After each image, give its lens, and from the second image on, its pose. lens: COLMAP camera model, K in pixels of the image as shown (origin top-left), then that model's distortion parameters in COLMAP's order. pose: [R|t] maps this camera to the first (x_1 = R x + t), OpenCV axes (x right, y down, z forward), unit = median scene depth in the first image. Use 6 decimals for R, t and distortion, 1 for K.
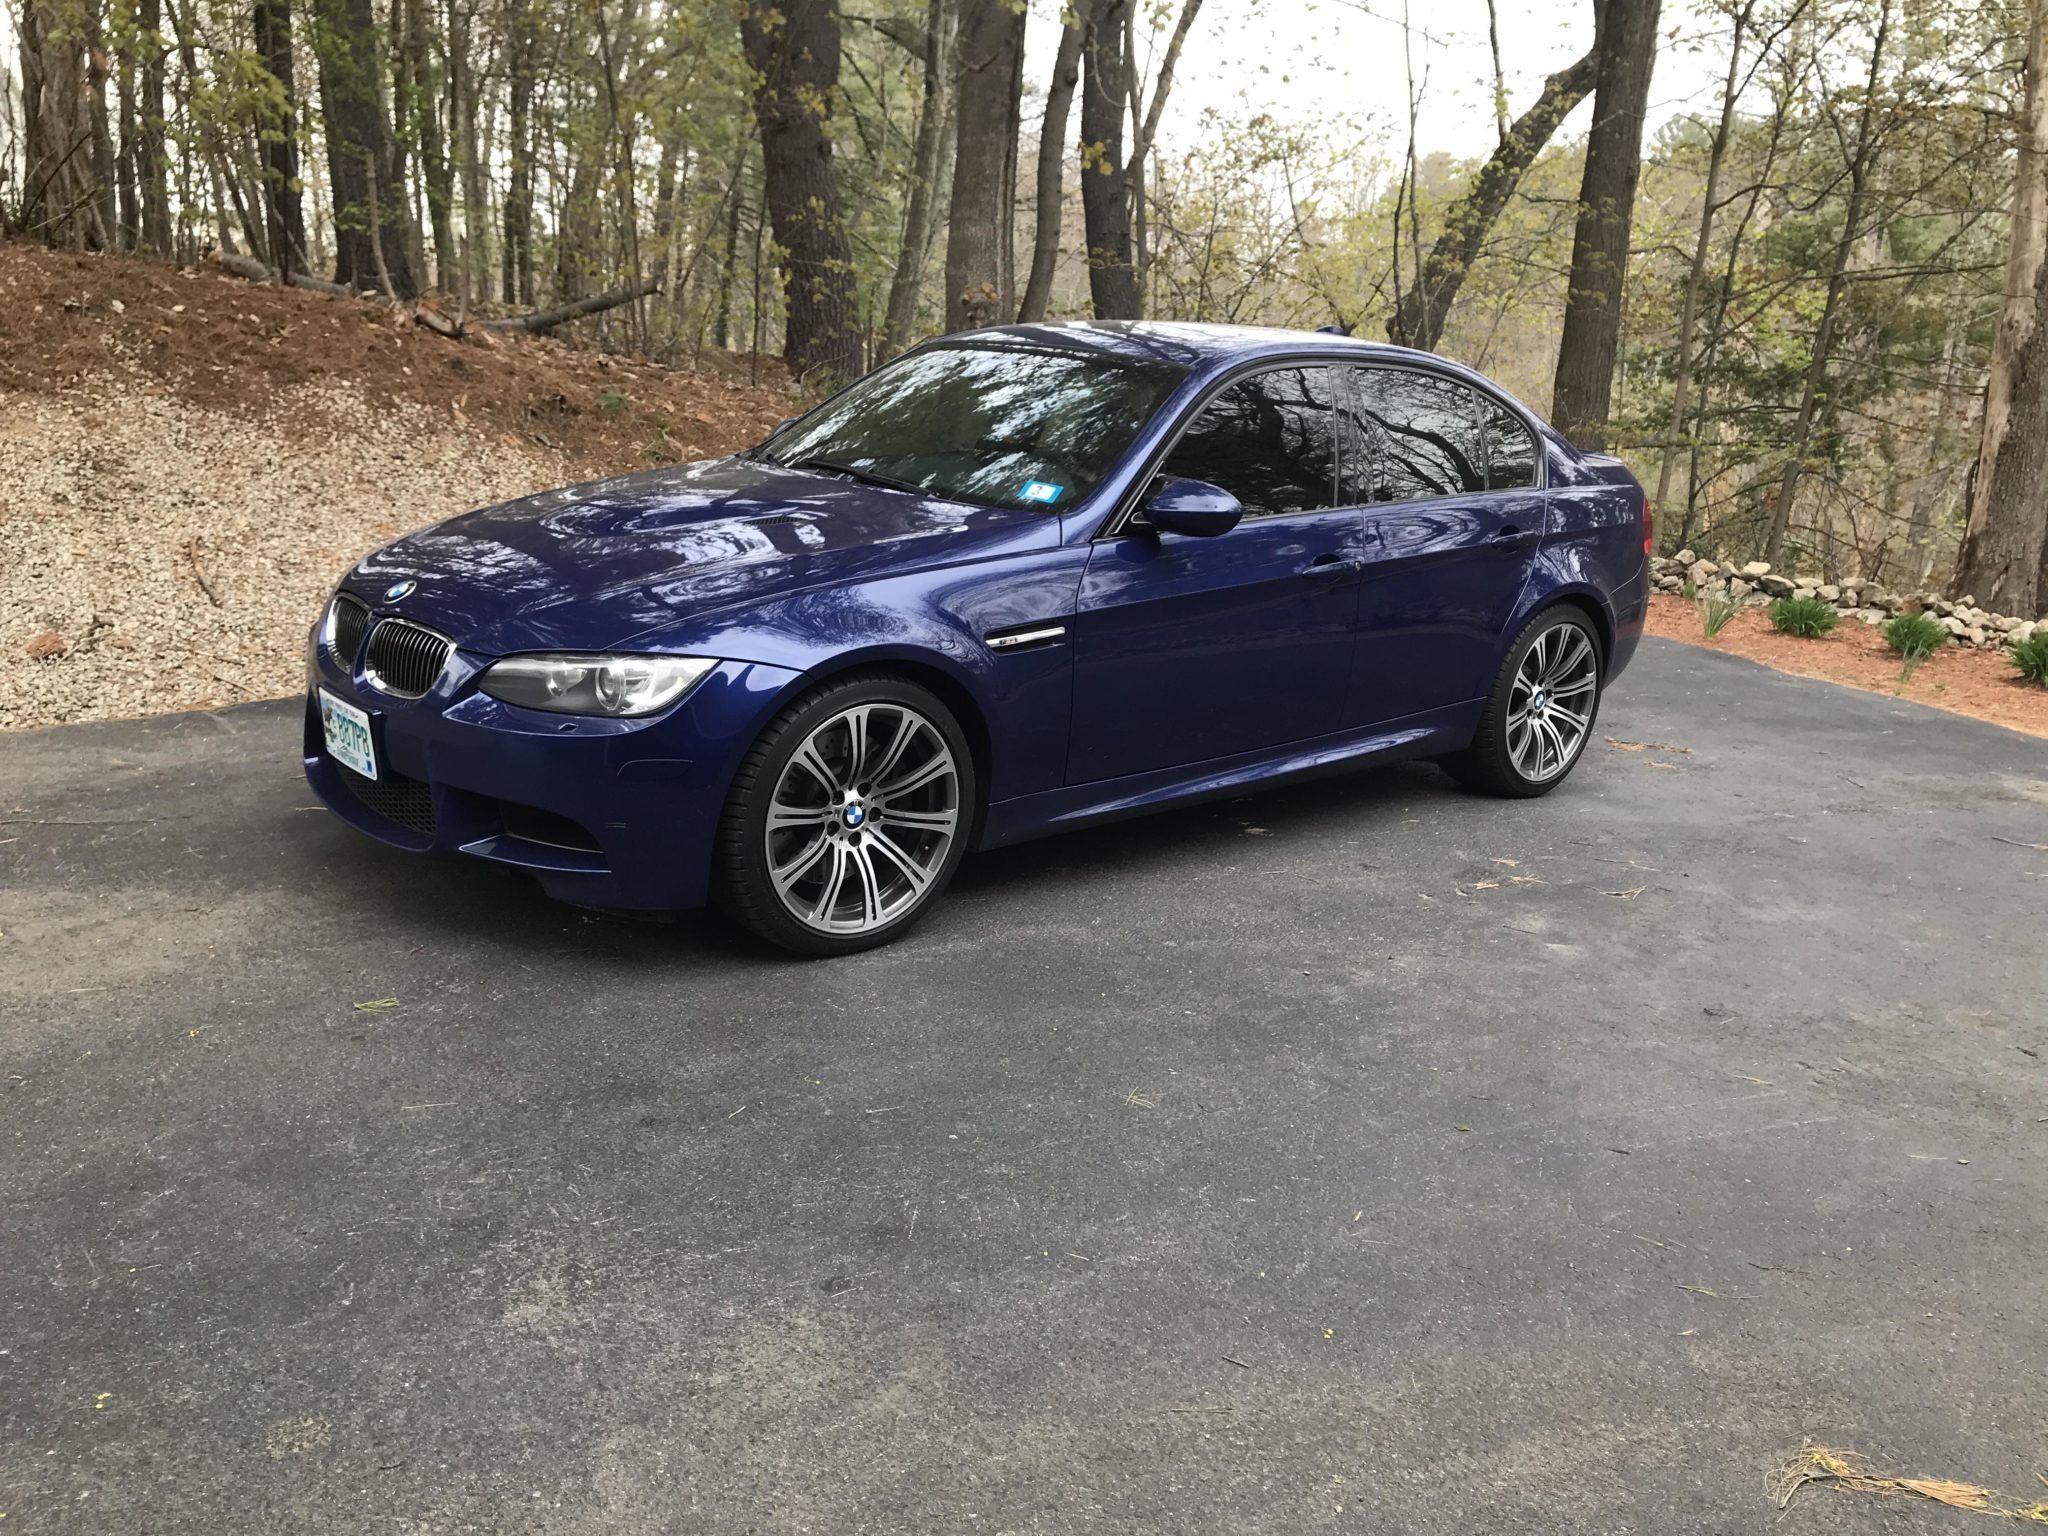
lens RADIAL K [[1736.8, 0, 959.8], [0, 1736.8, 765.1], [0, 0, 1]] dist [0.023680, 0.011862]
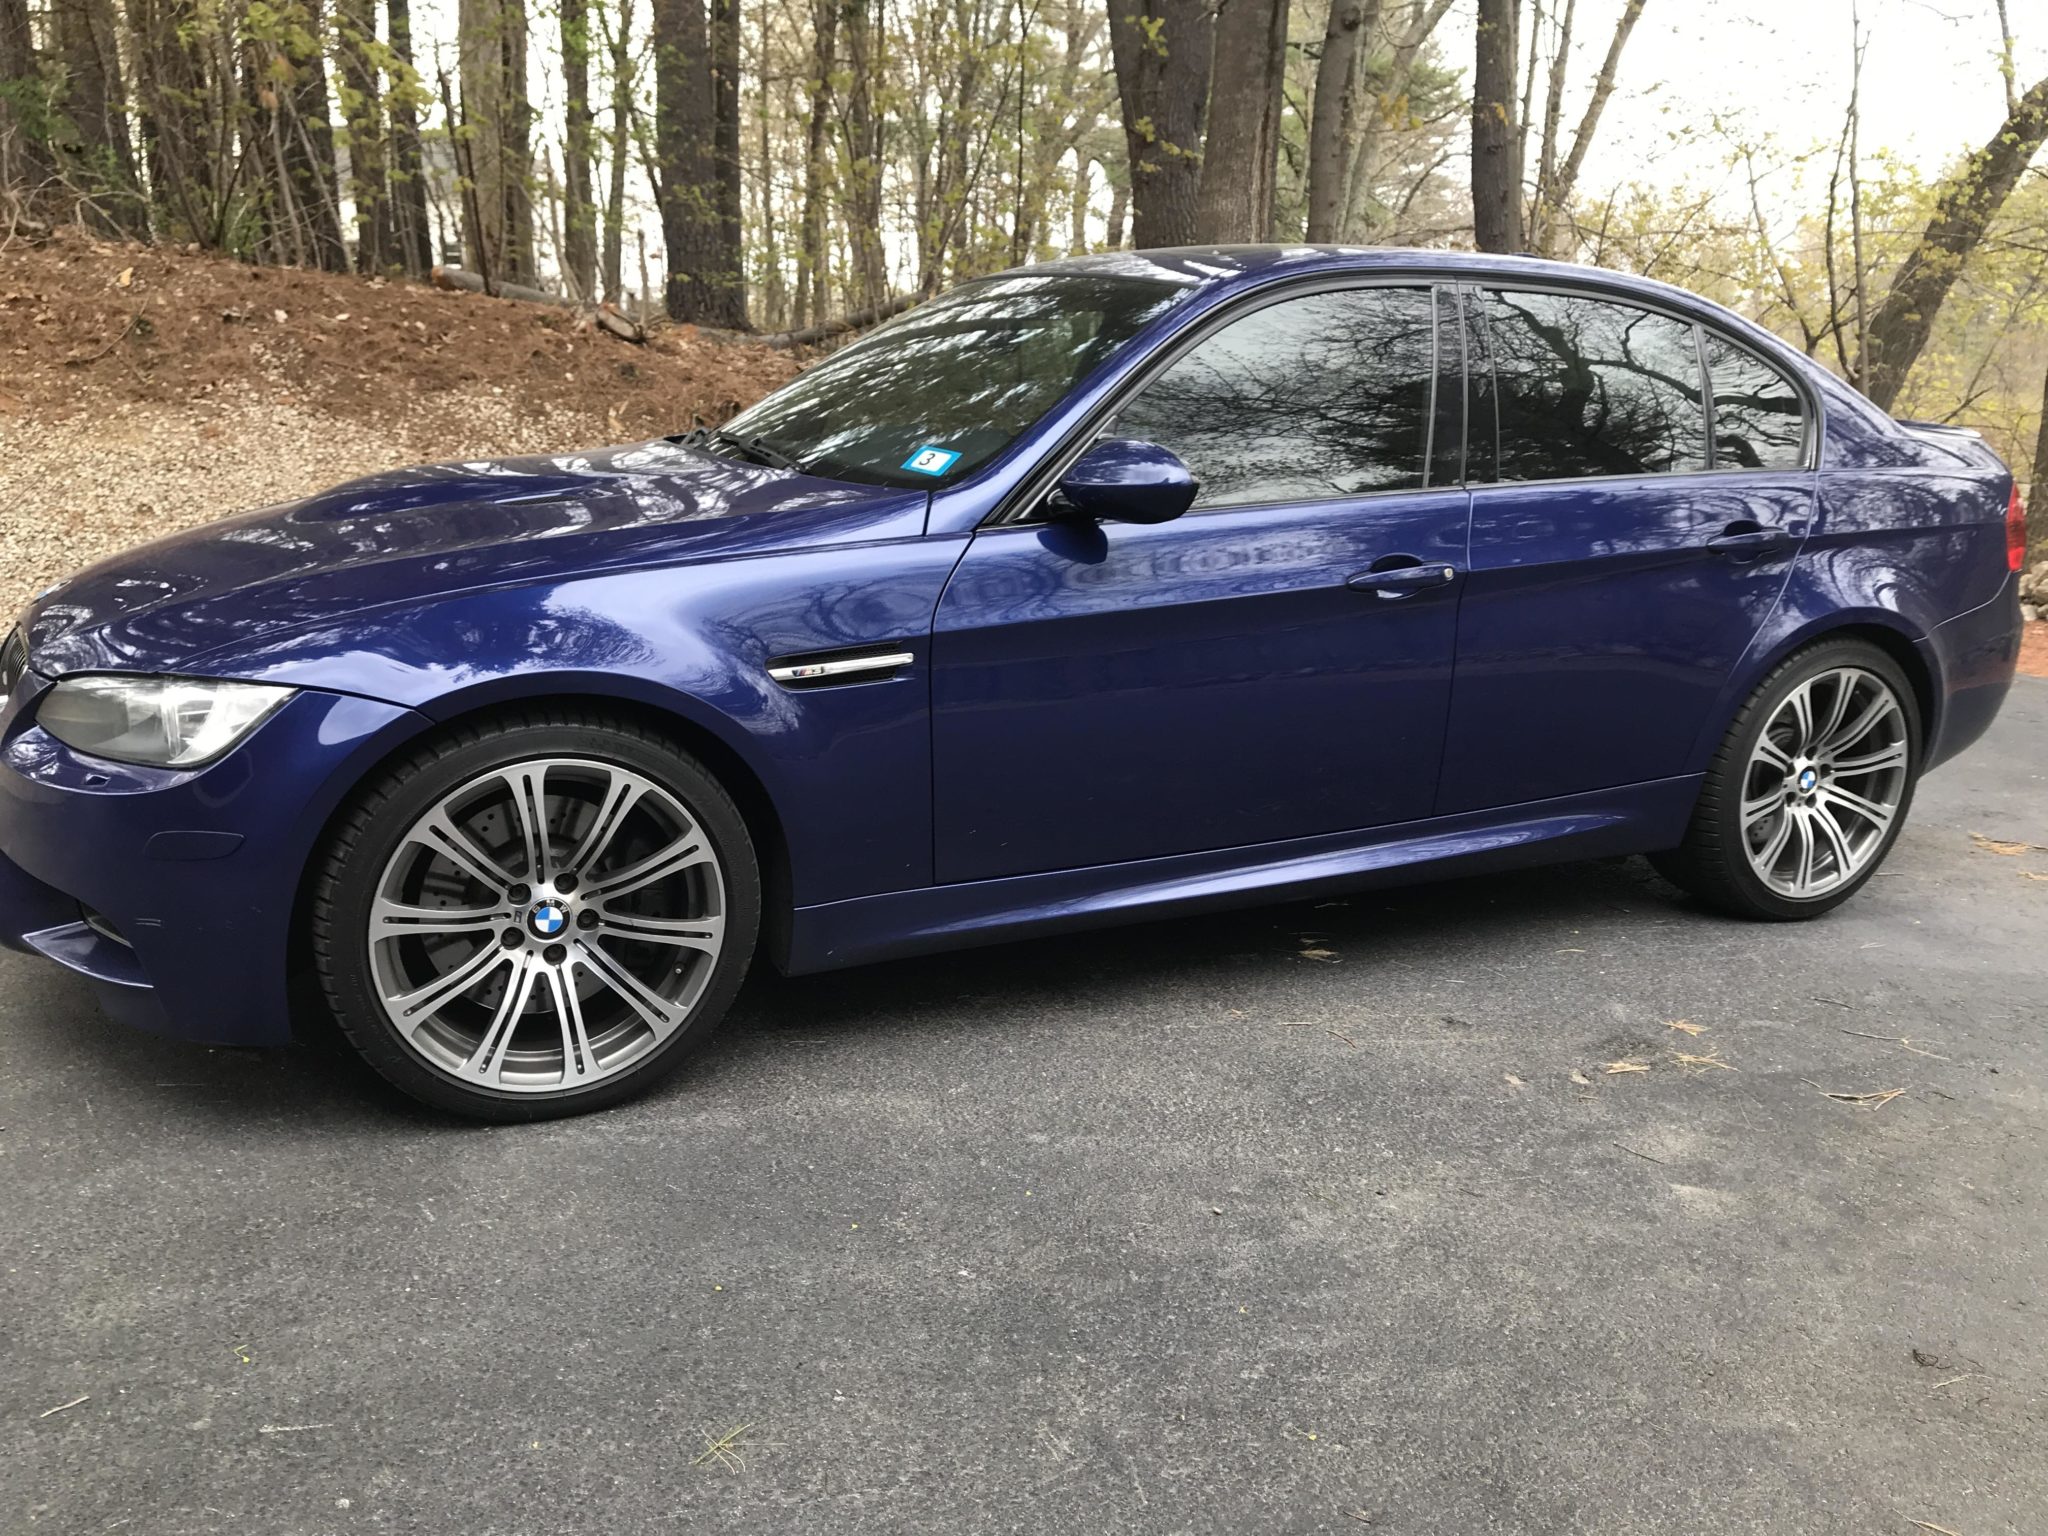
lens RADIAL K [[1689.3, 0, 999.5], [0, 1689.3, 763.1], [0, 0, 1]] dist [0.014284, 0.008772]
pose [[0.966396, 0.032175, -0.255035, 0.196347], [-0.038240, 0.999091, -0.018855, -0.019149], [0.254197, 0.027974, 0.966748, 0.278412]]
